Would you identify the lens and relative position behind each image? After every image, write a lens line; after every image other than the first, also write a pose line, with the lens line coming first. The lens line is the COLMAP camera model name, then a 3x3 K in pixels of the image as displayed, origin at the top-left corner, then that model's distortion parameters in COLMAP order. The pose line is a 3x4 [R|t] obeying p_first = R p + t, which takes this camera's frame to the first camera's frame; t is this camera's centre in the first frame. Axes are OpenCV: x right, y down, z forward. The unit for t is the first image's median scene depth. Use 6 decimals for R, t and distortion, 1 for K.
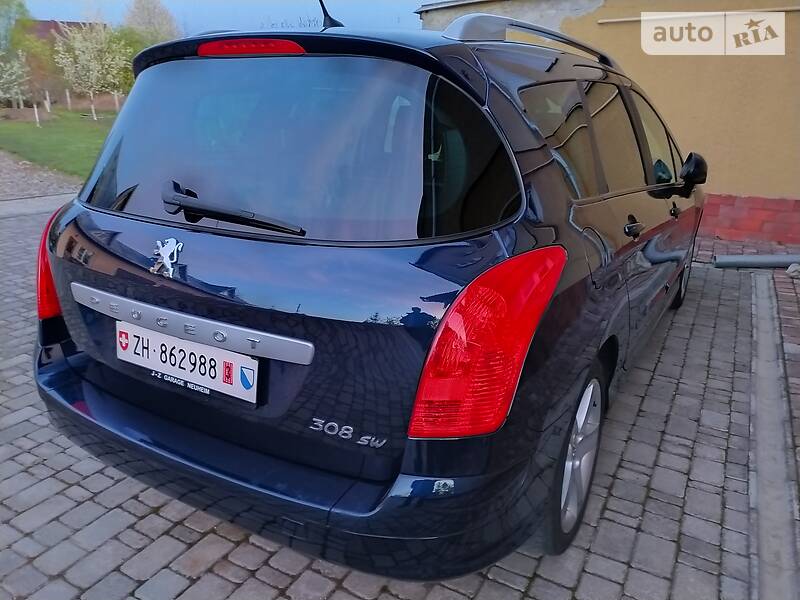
lens RADIAL K [[590.7, 0, 399.1], [0, 590.7, 298.2], [0, 0, 1]] dist [0.079137, -0.083169]
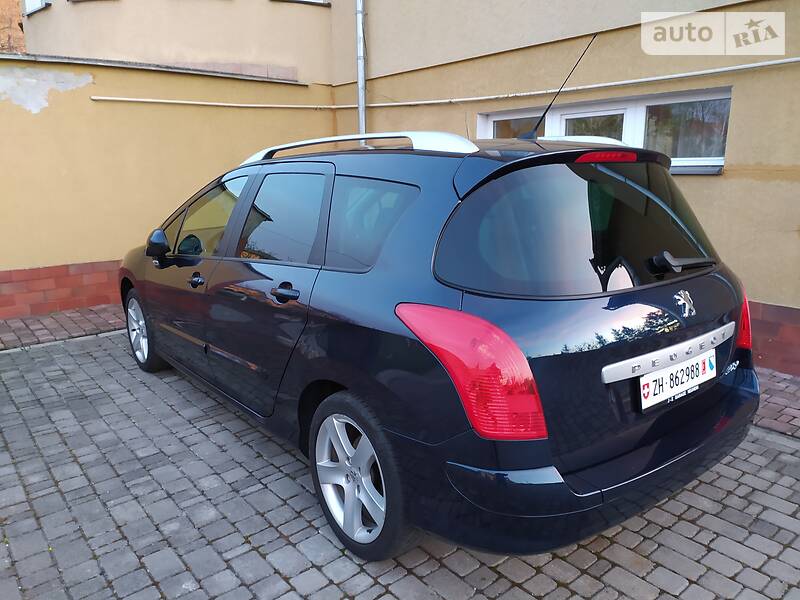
lens RADIAL K [[590.7, 0, 399.1], [0, 590.7, 298.2], [0, 0, 1]] dist [0.079137, -0.083169]
pose [[0.360401, -0.213694, 0.907990, -1.198768], [0.302618, 0.947542, 0.102887, -0.269770], [-0.882345, 0.237694, 0.406163, 0.641445]]
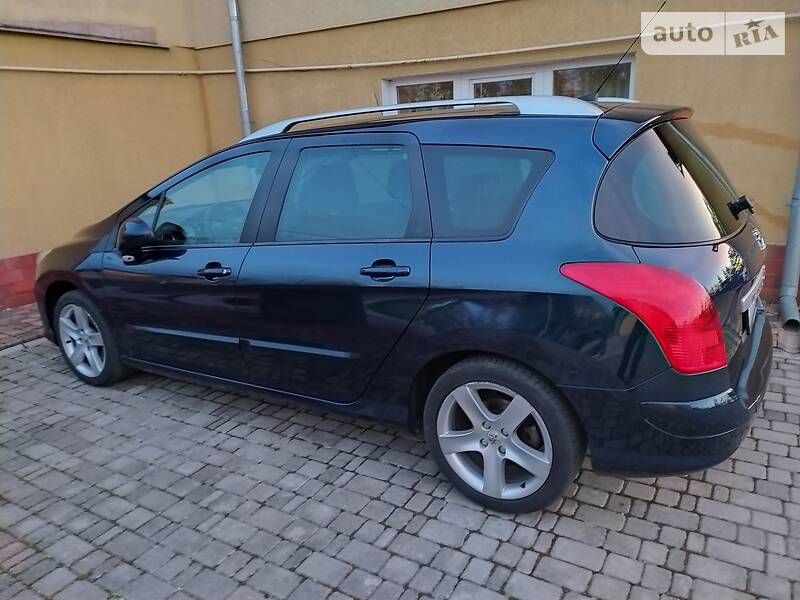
lens RADIAL K [[590.7, 0, 399.1], [0, 590.7, 298.2], [0, 0, 1]] dist [0.079137, -0.083169]
pose [[0.028677, -0.285669, 0.957899, -1.300503], [0.356811, 0.898087, 0.257149, -0.444918], [-0.933736, 0.334415, 0.127684, 1.117788]]
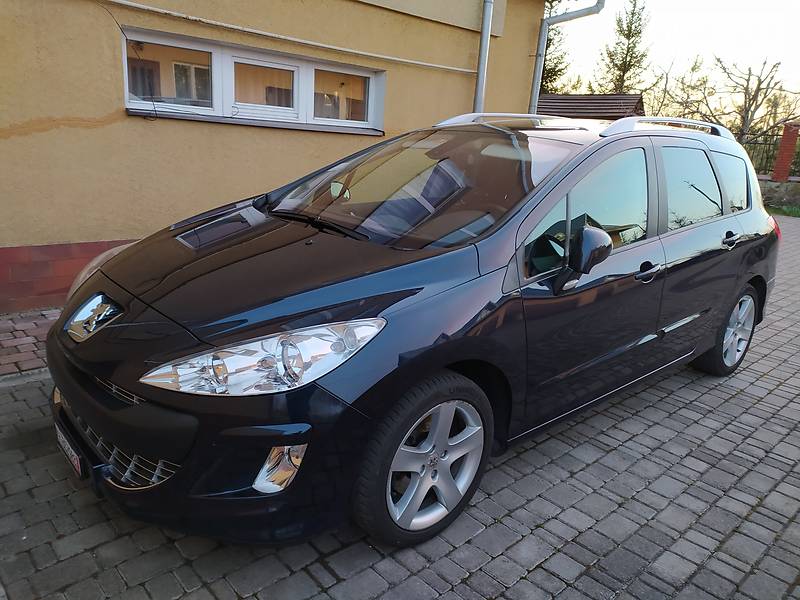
lens RADIAL K [[590.7, 0, 399.1], [0, 590.7, 298.2], [0, 0, 1]] dist [0.079137, -0.083169]
pose [[-0.949529, -0.155747, 0.272282, 0.059284], [0.018558, 0.838614, 0.544410, -0.938050], [-0.313130, 0.521986, -0.793398, 2.782564]]
